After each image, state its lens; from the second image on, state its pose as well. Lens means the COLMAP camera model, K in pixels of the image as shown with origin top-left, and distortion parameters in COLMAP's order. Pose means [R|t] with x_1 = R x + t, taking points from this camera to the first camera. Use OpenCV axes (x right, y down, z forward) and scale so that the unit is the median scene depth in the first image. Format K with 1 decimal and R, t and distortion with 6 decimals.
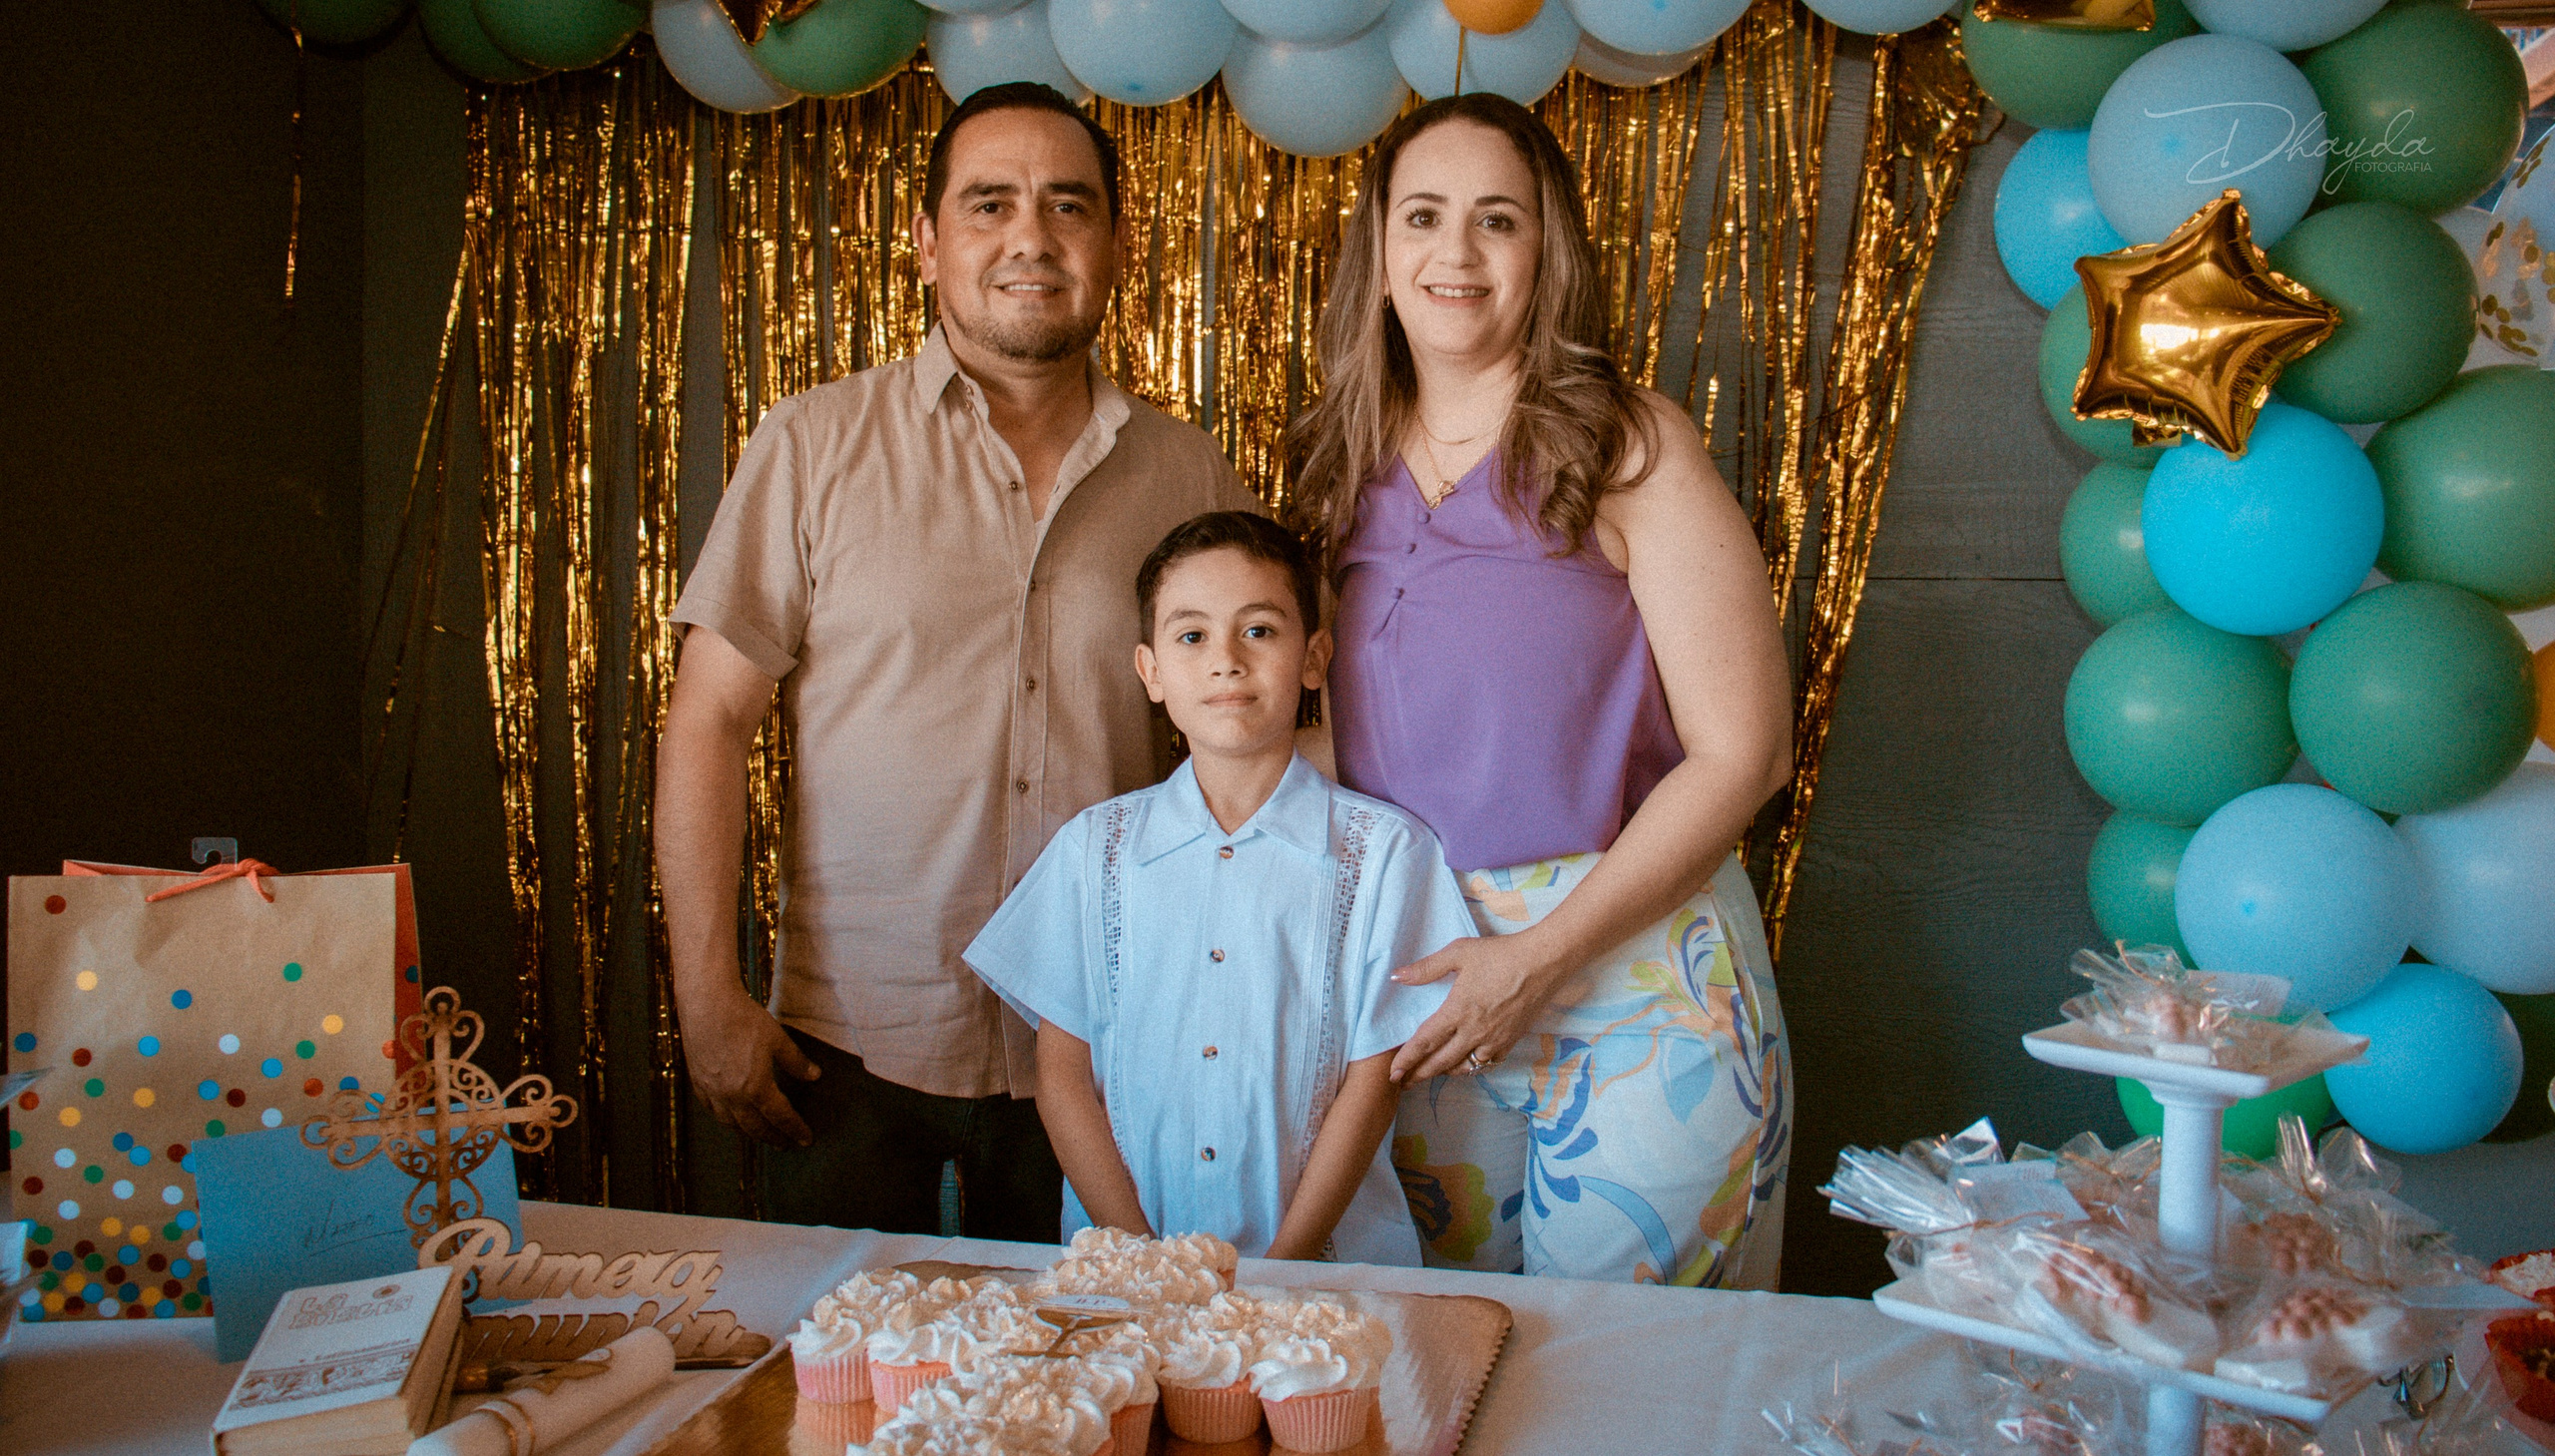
lens RADIAL K [[2159.5, 0, 1324.0], [0, 2159.5, 740.7], [0, 0, 1]] dist [-0.176517, 0.151117]
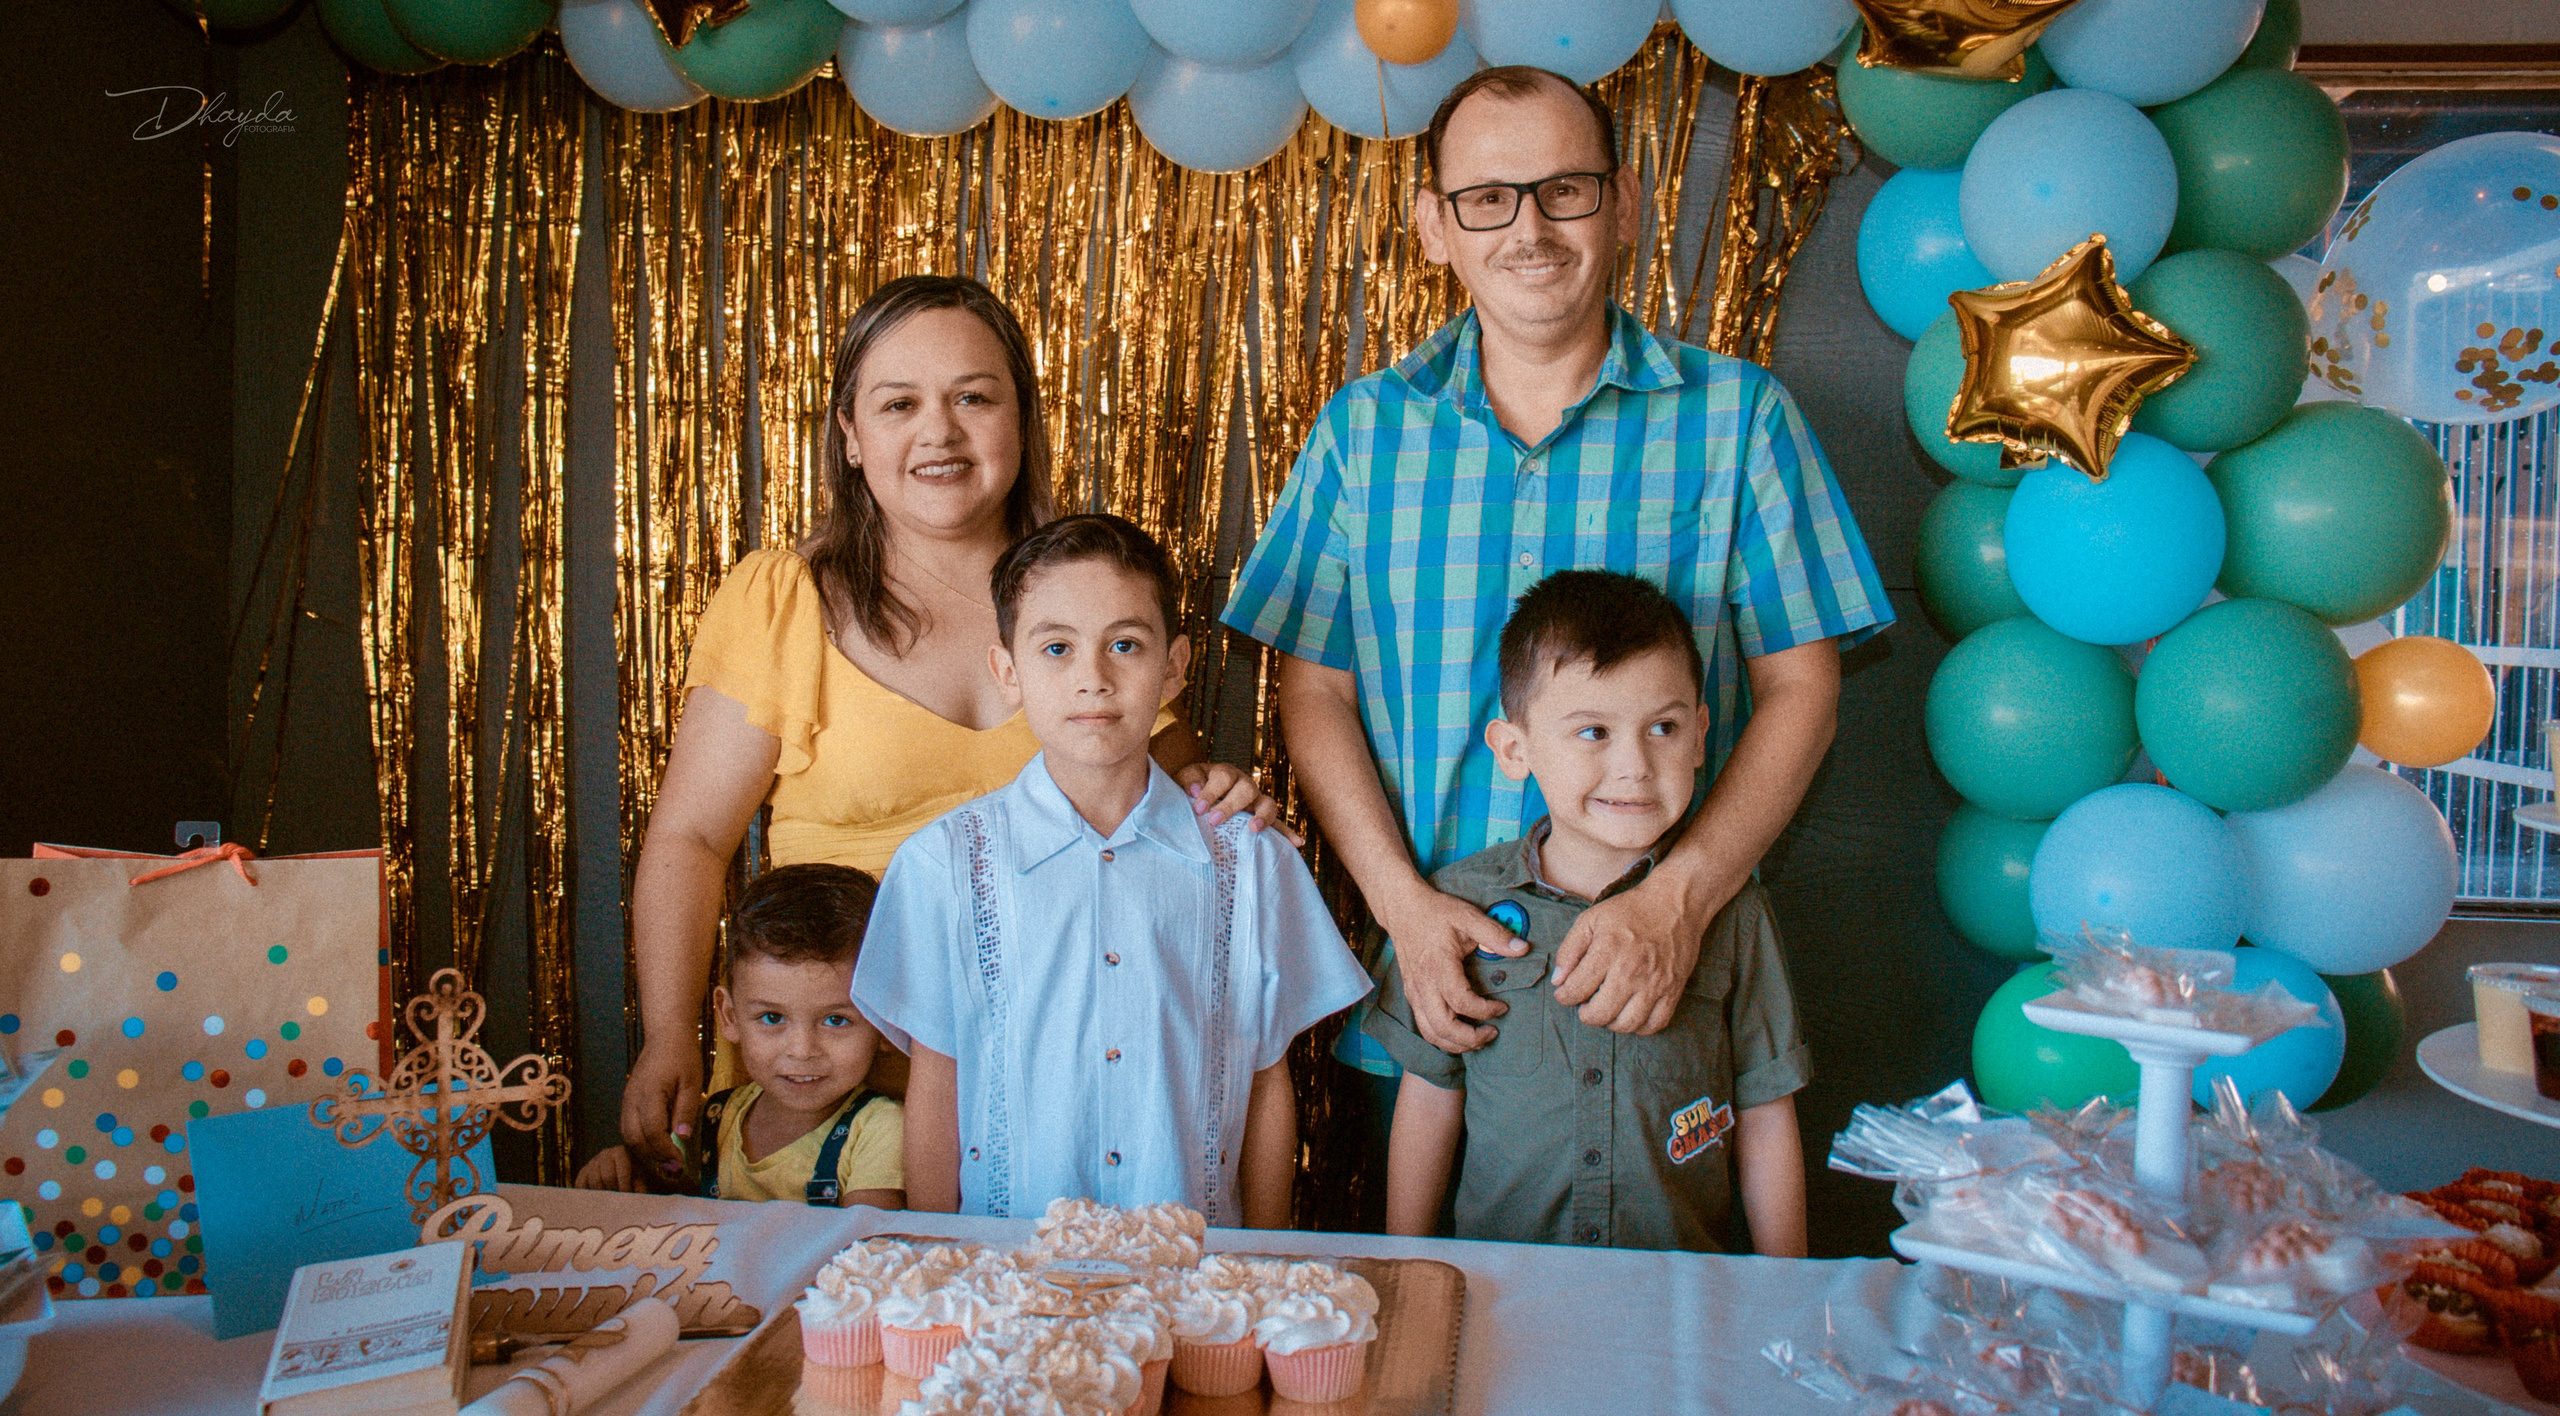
lens RADIAL K [[2147.3, 0, 1251.0], [0, 2147.3, 716.4], [0, 0, 1]] dist [-0.171633, 0.140928]
pose [[0.996249, 0.009520, 0.086007, -0.118287], [-0.008779, 0.999921, -0.008987, 0.000130], [-0.086086, 0.008198, 0.996254, -0.052273]]
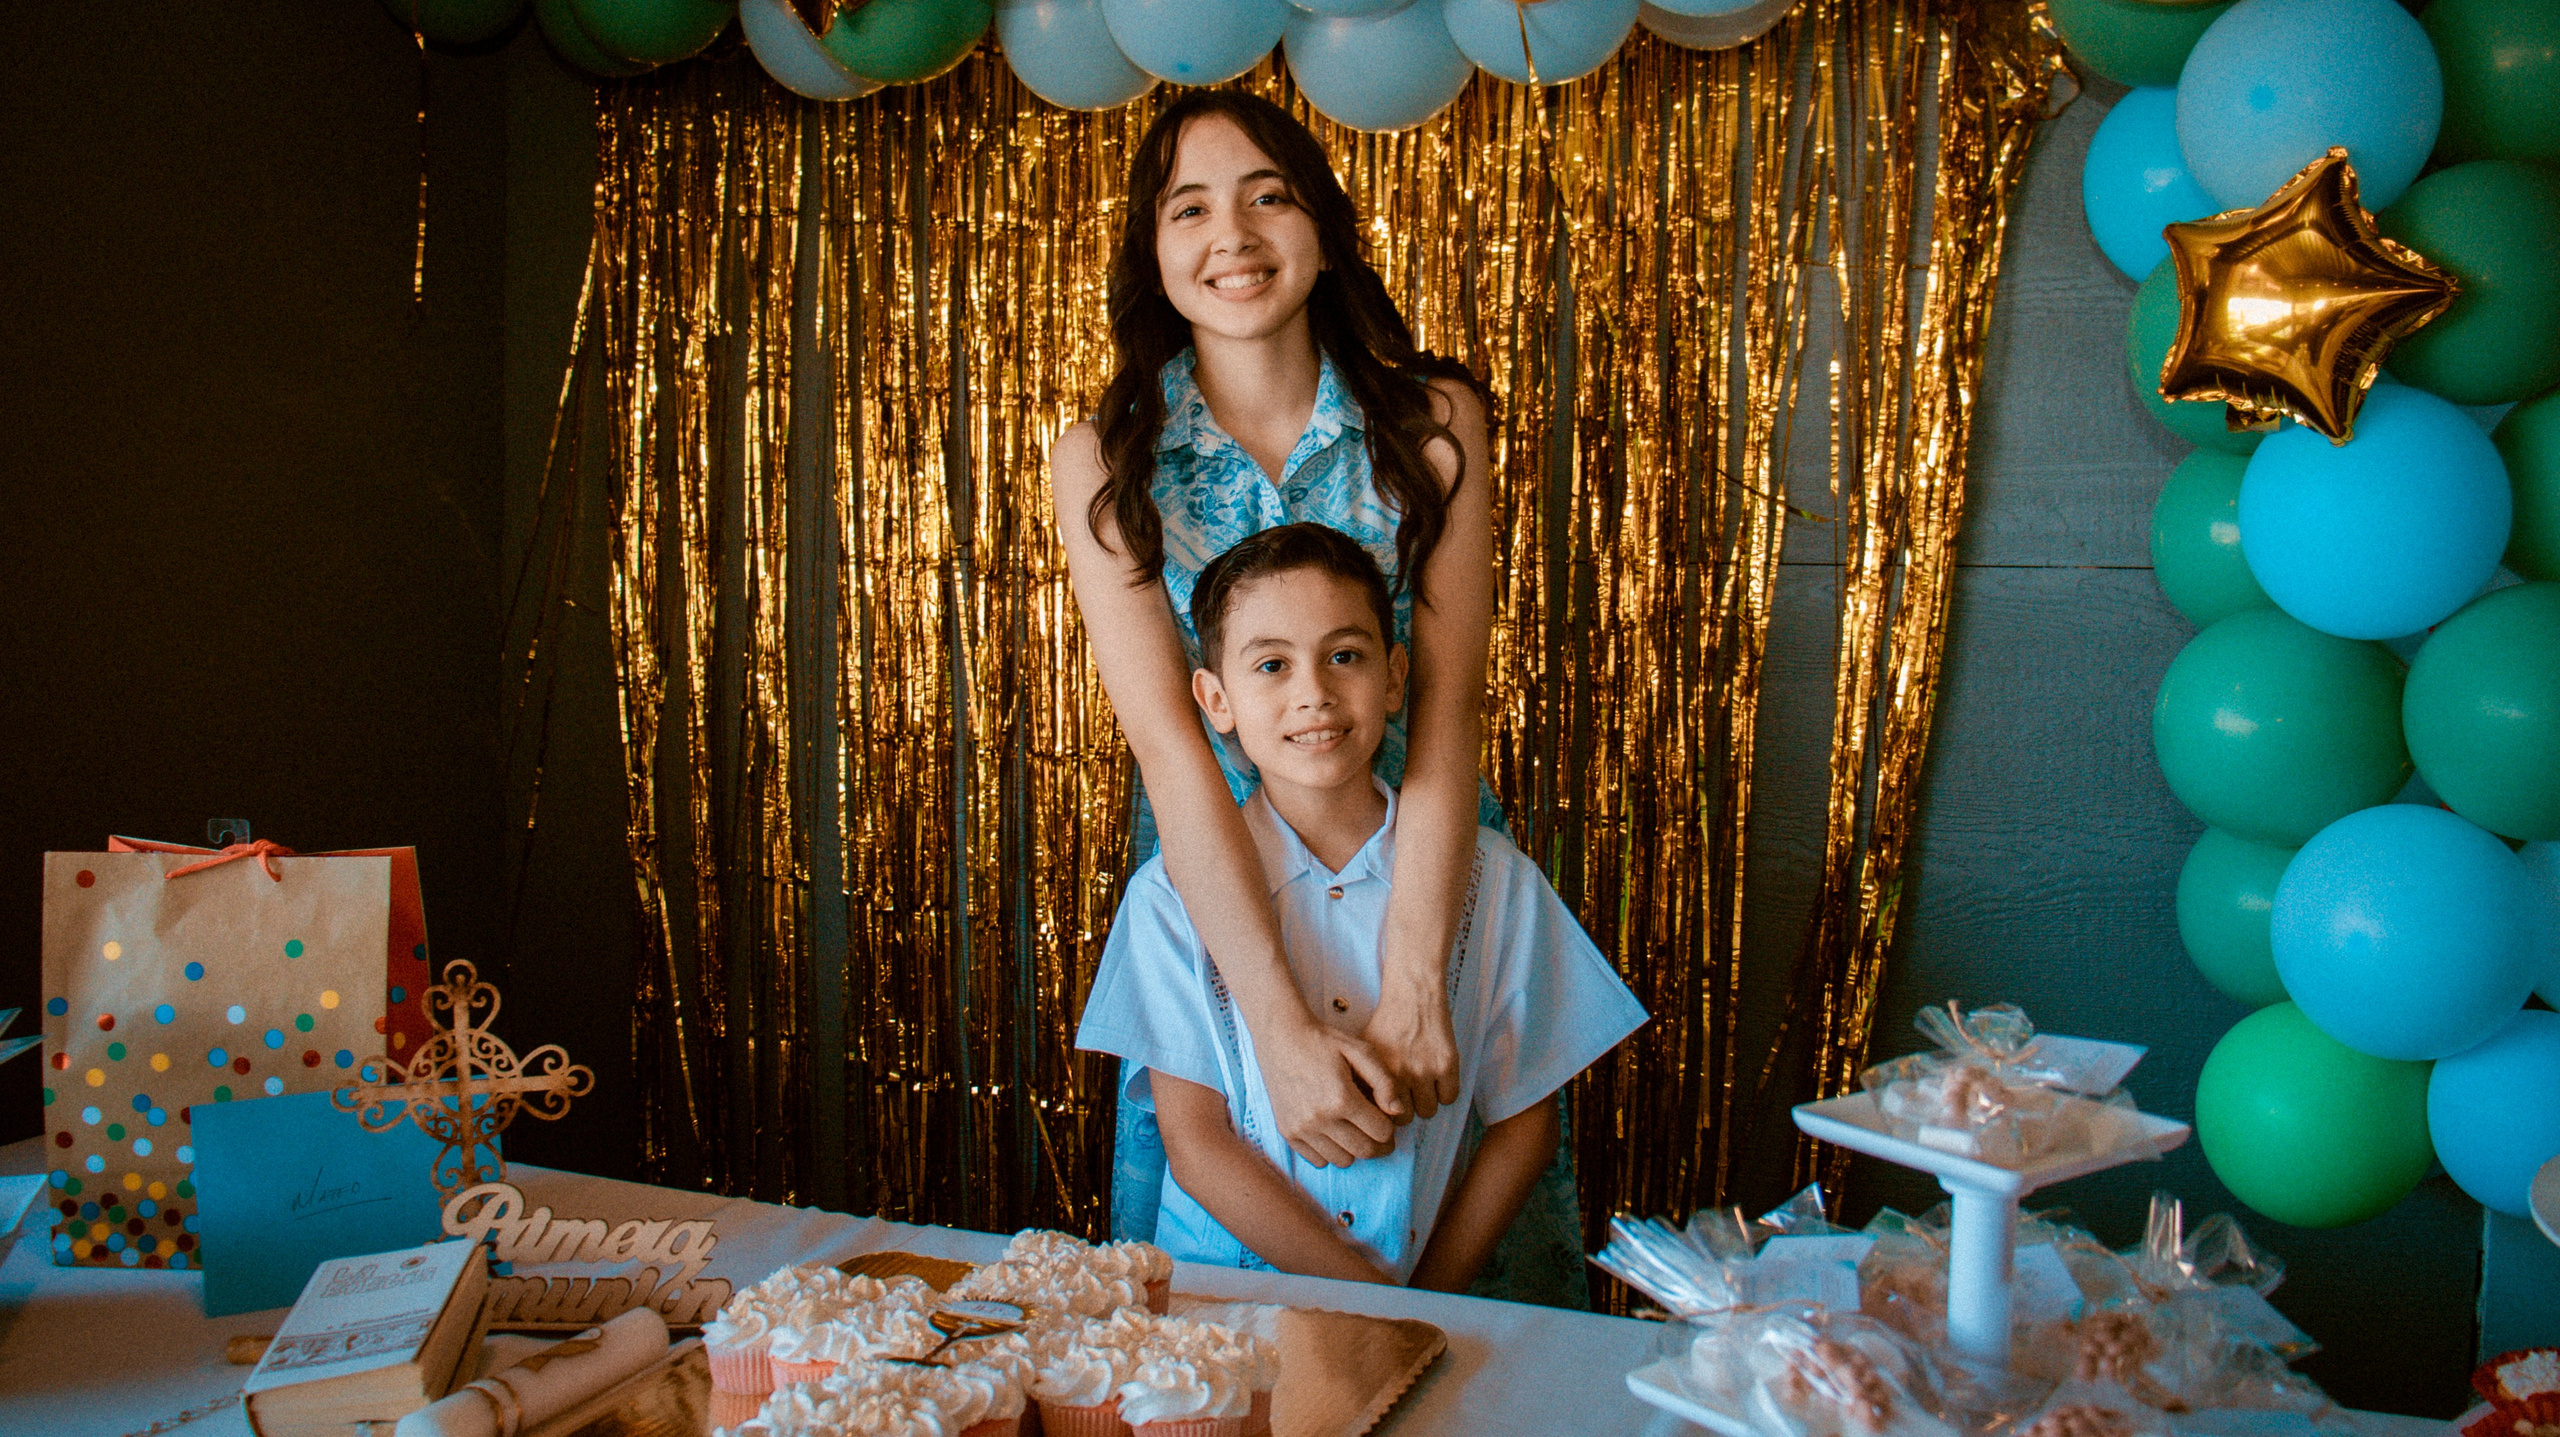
lens RADIAL K [[2180.0, 0, 1268.1], [0, 2180.0, 713.5], [0, 0, 1]] dist [-0.185048, 0.167003]
pose [[0.987311, 0.014776, -0.158108, 0.167651], [-0.013598, 0.999871, 0.008530, -0.025227], [0.158213, -0.006272, 0.987385, 0.028509]]
